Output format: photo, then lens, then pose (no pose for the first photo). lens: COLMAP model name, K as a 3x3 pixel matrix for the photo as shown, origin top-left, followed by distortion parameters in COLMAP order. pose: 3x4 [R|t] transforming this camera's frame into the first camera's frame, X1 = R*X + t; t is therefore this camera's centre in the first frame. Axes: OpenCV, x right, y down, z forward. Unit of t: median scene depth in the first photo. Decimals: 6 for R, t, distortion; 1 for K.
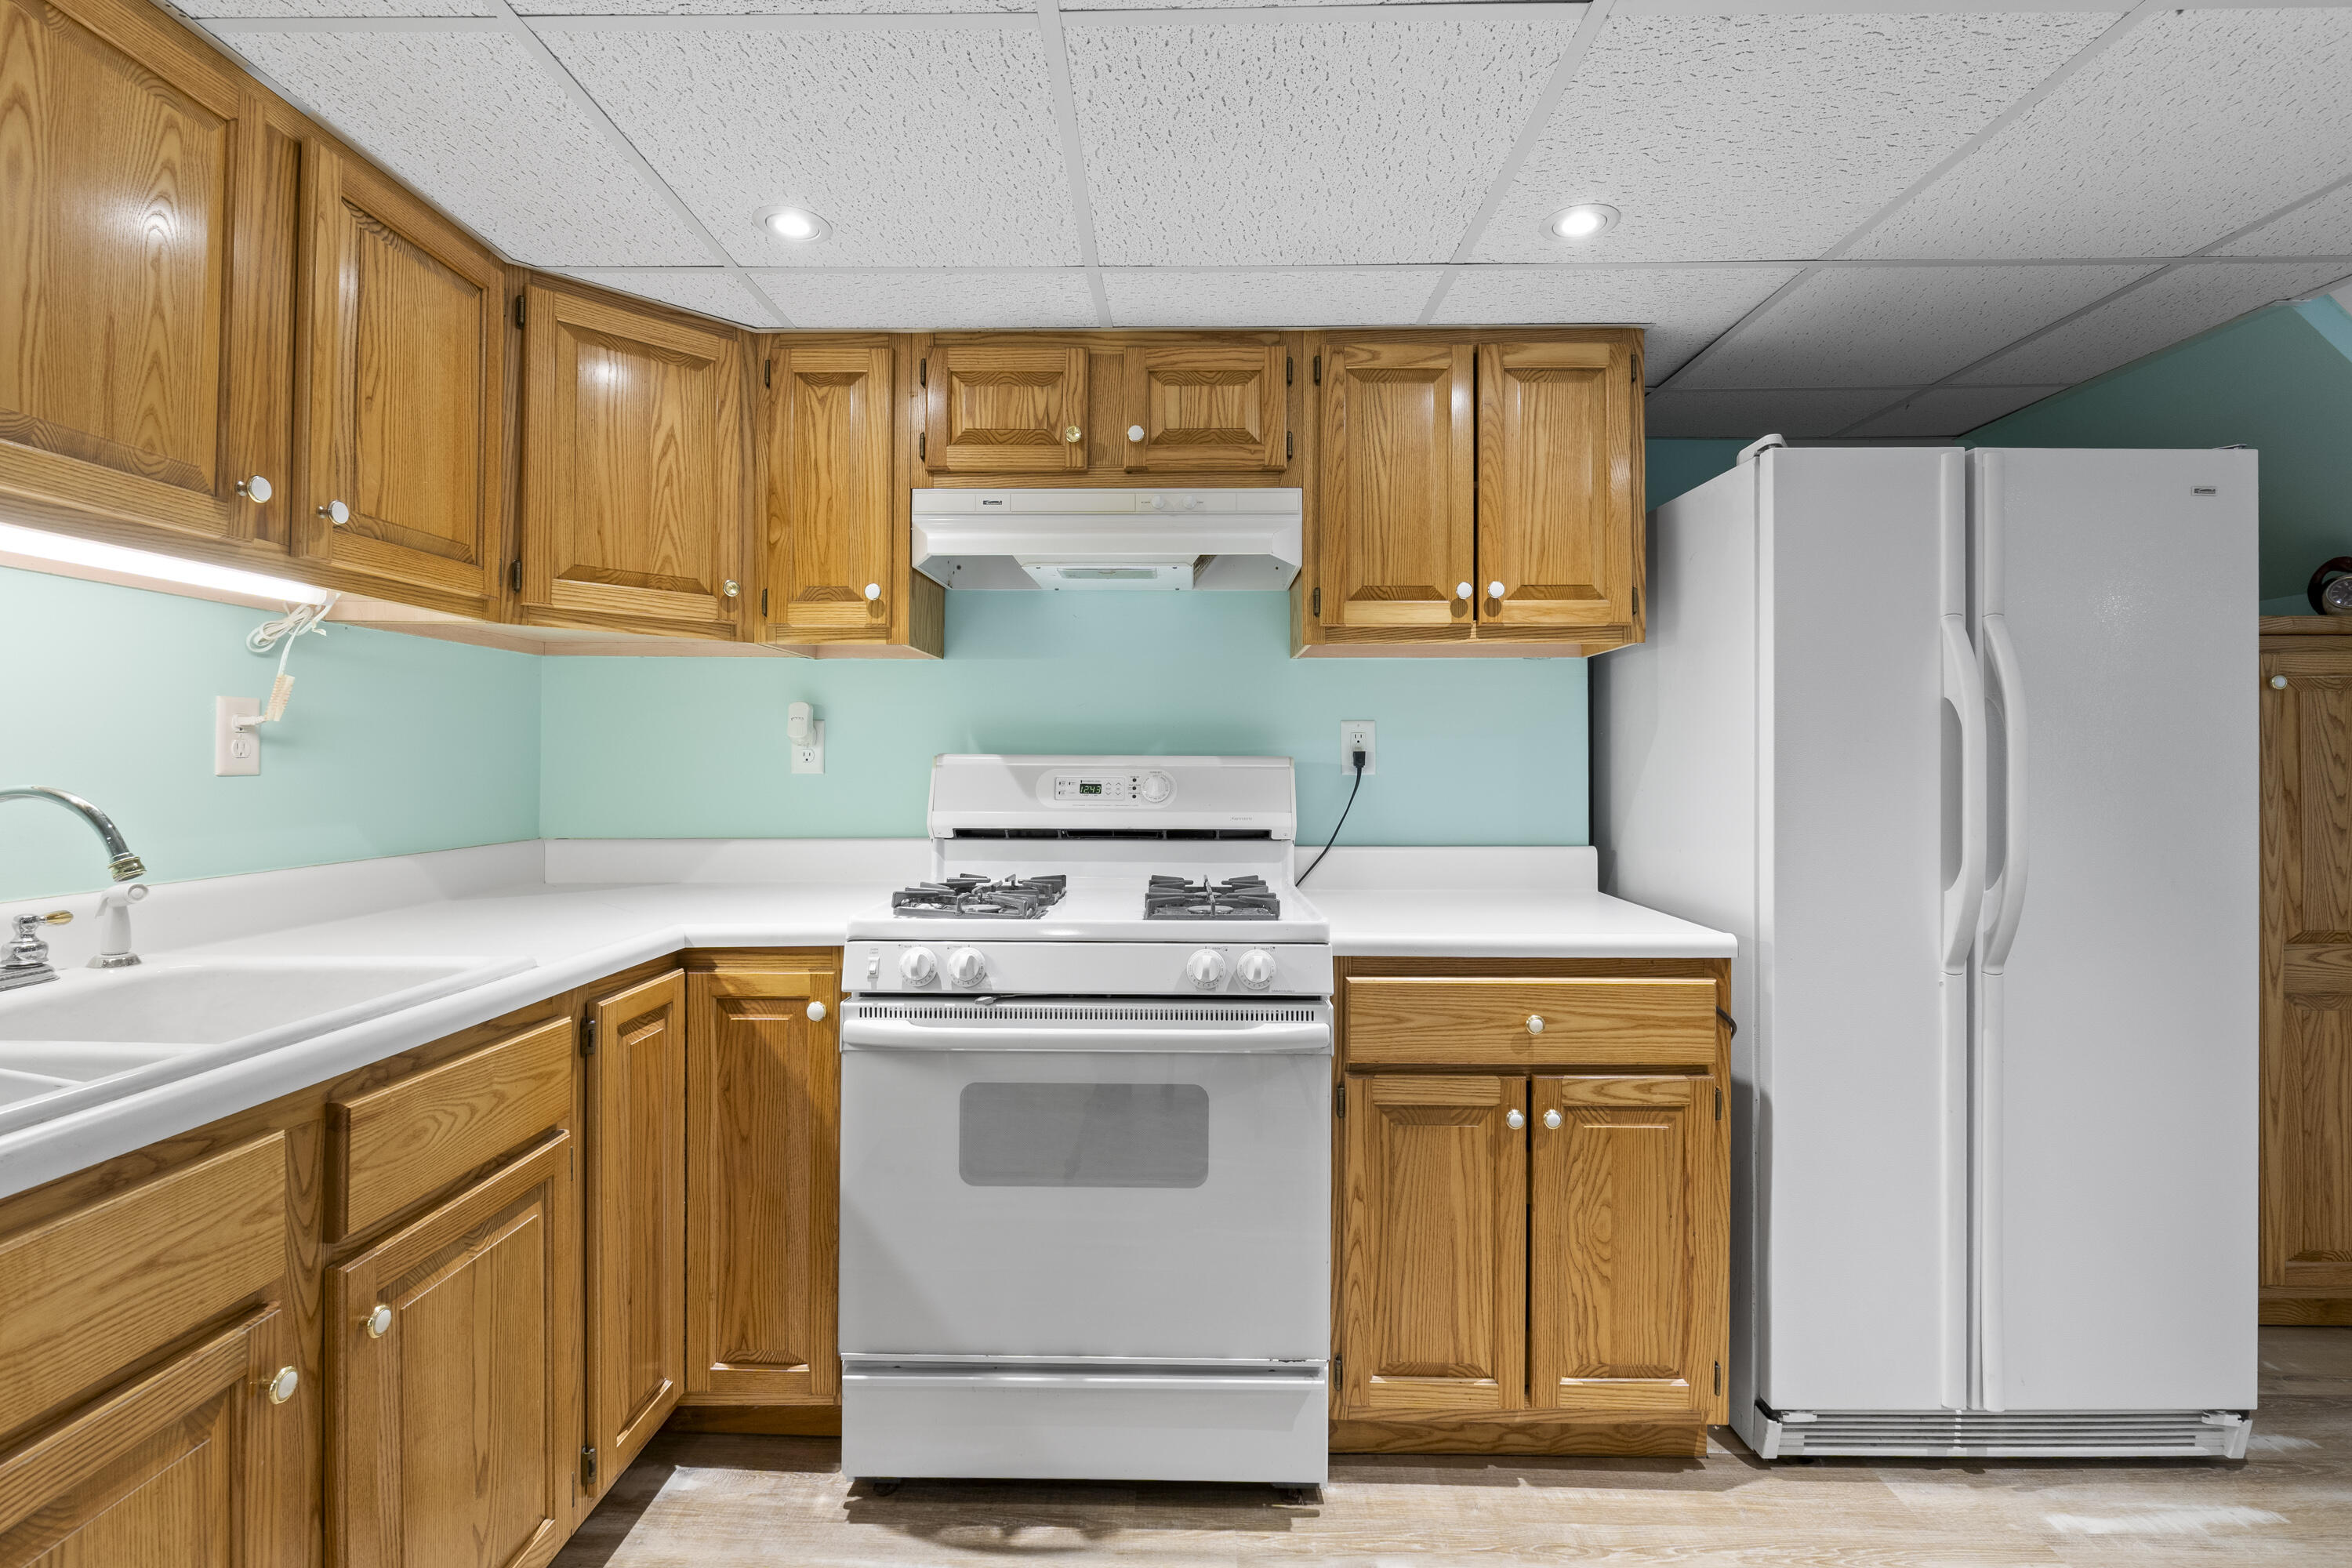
lens RADIAL K [[1079.3, 0, 1176.1], [0, 1079.3, 762.3], [0, 0, 1]] dist [-0.001429, -0.000685]
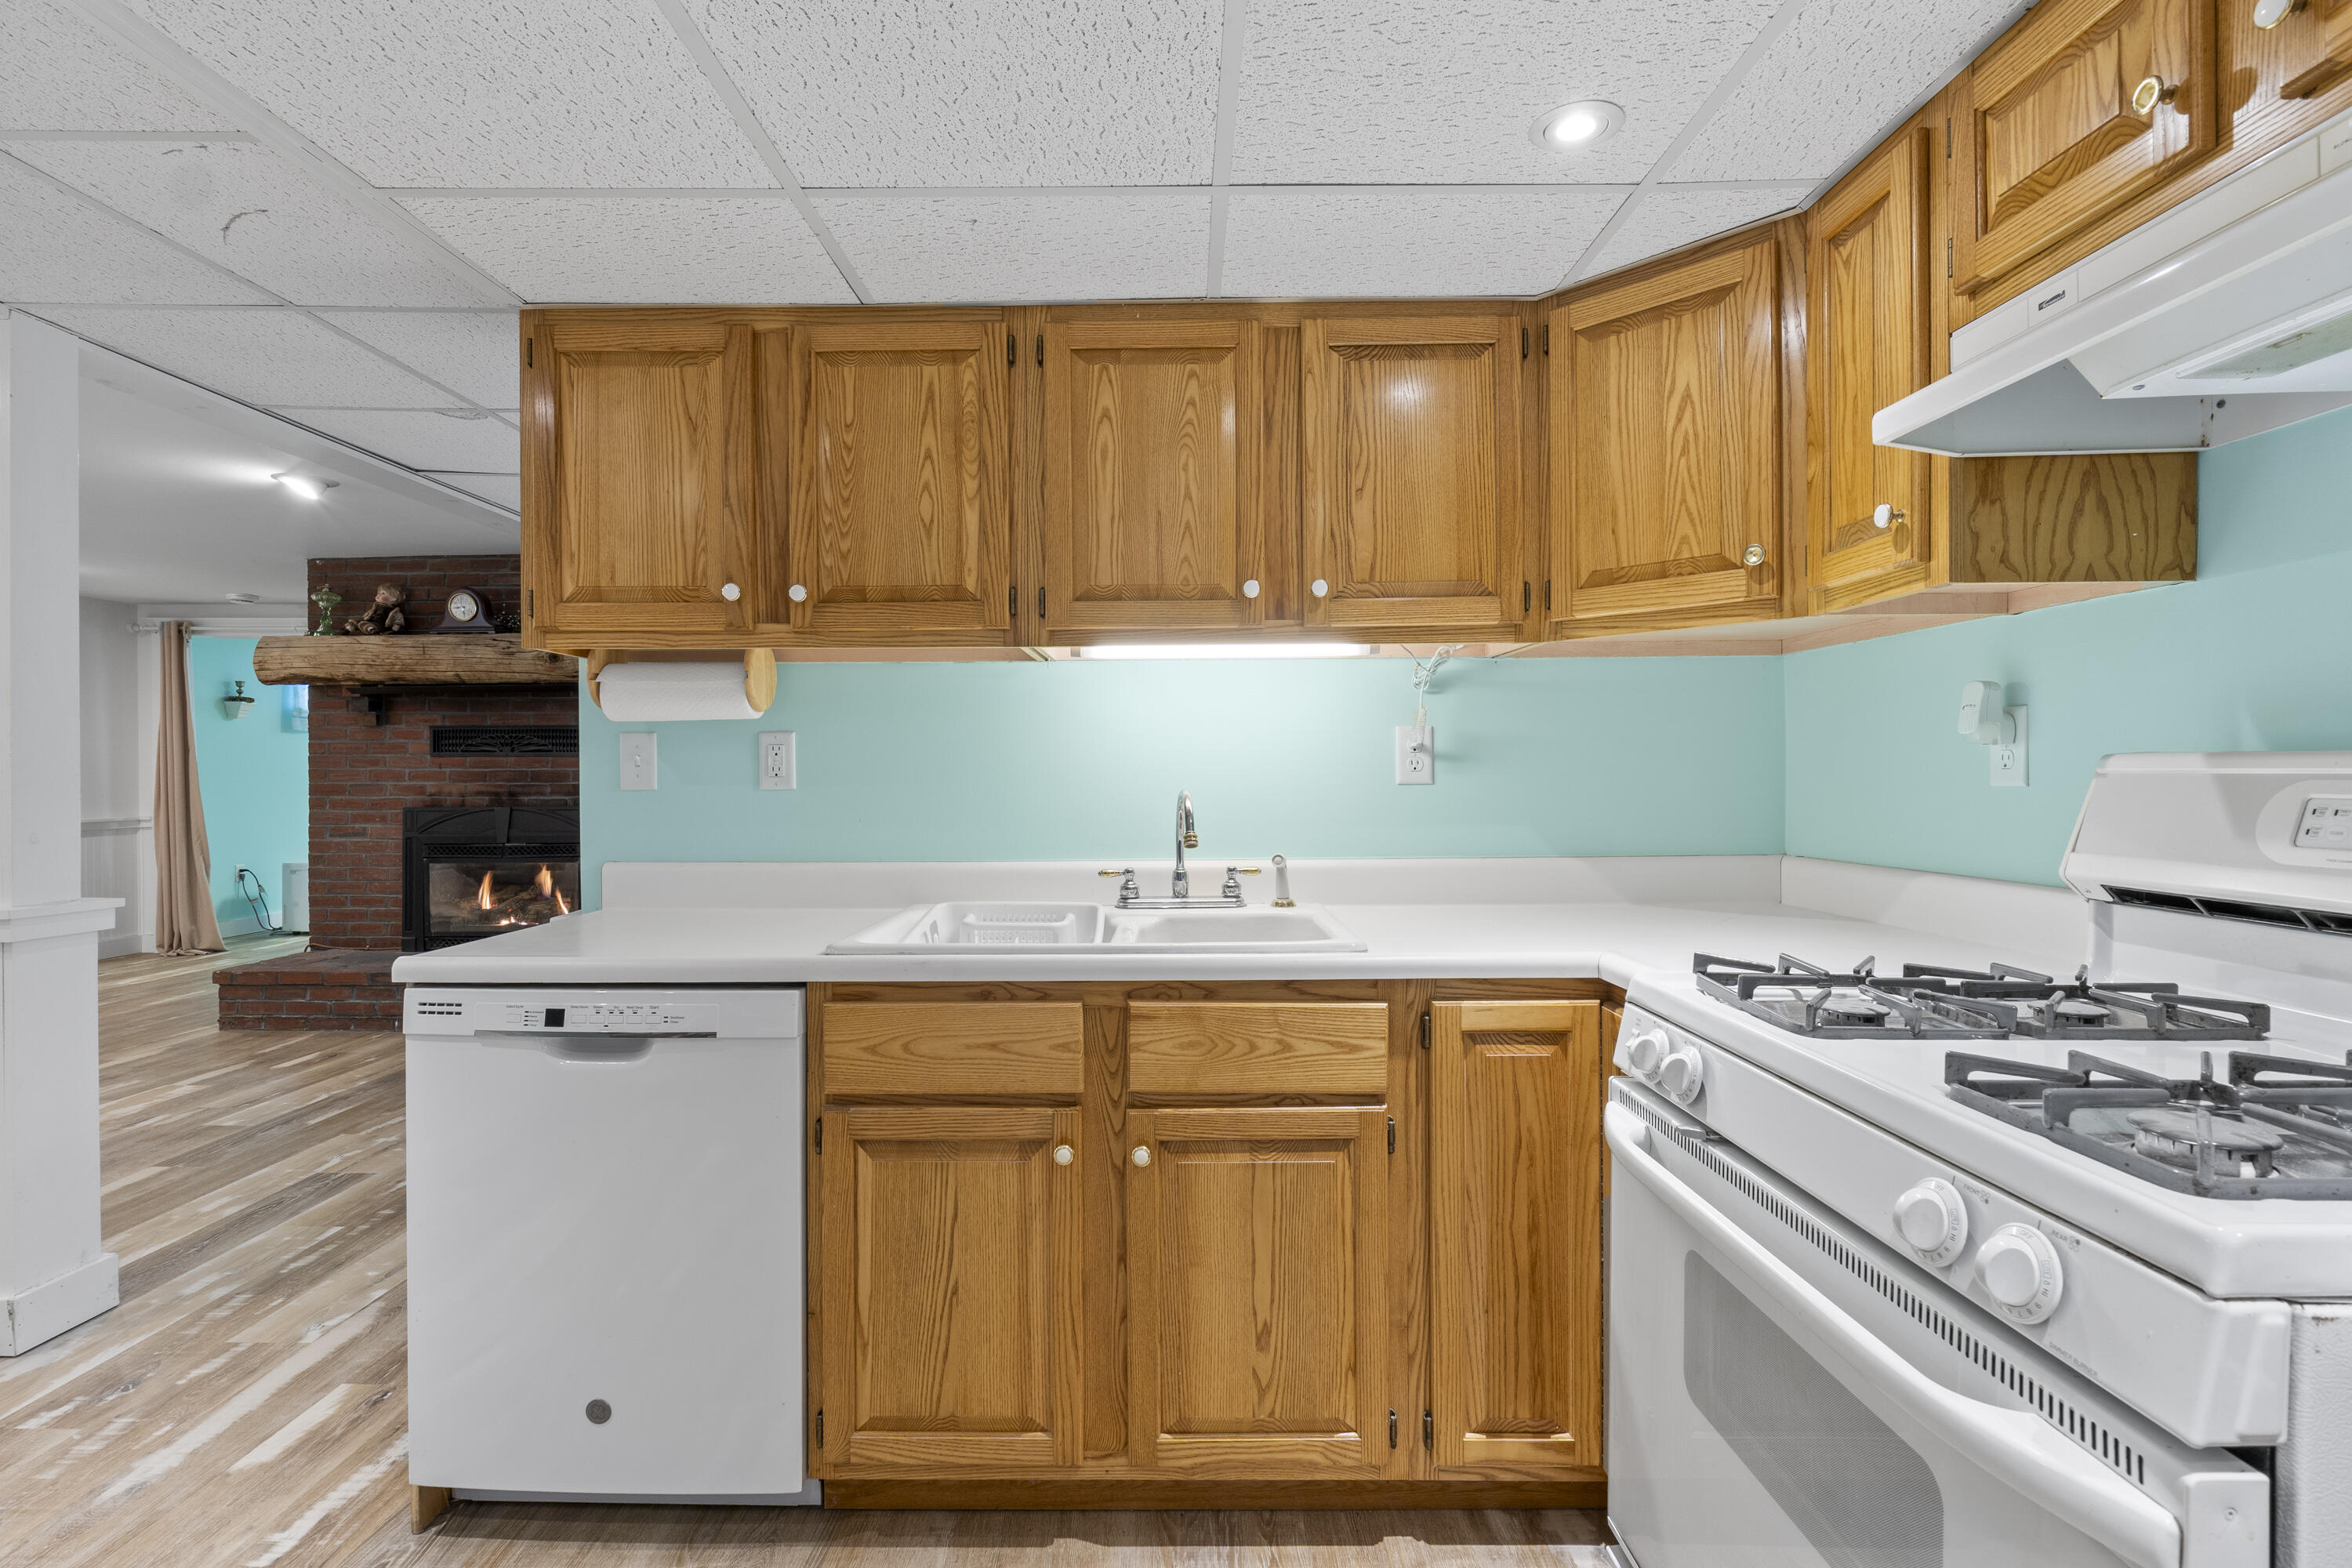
lens RADIAL K [[1114.4, 0, 1176.5], [0, 1114.4, 784.8], [0, 0, 1]] dist [-0.004109, -0.000225]
pose [[-0.004458, 0.007759, -0.999960, 0.502413], [0.007056, 0.999945, 0.007727, 0.000258], [0.999965, -0.007021, -0.004512, 0.685409]]
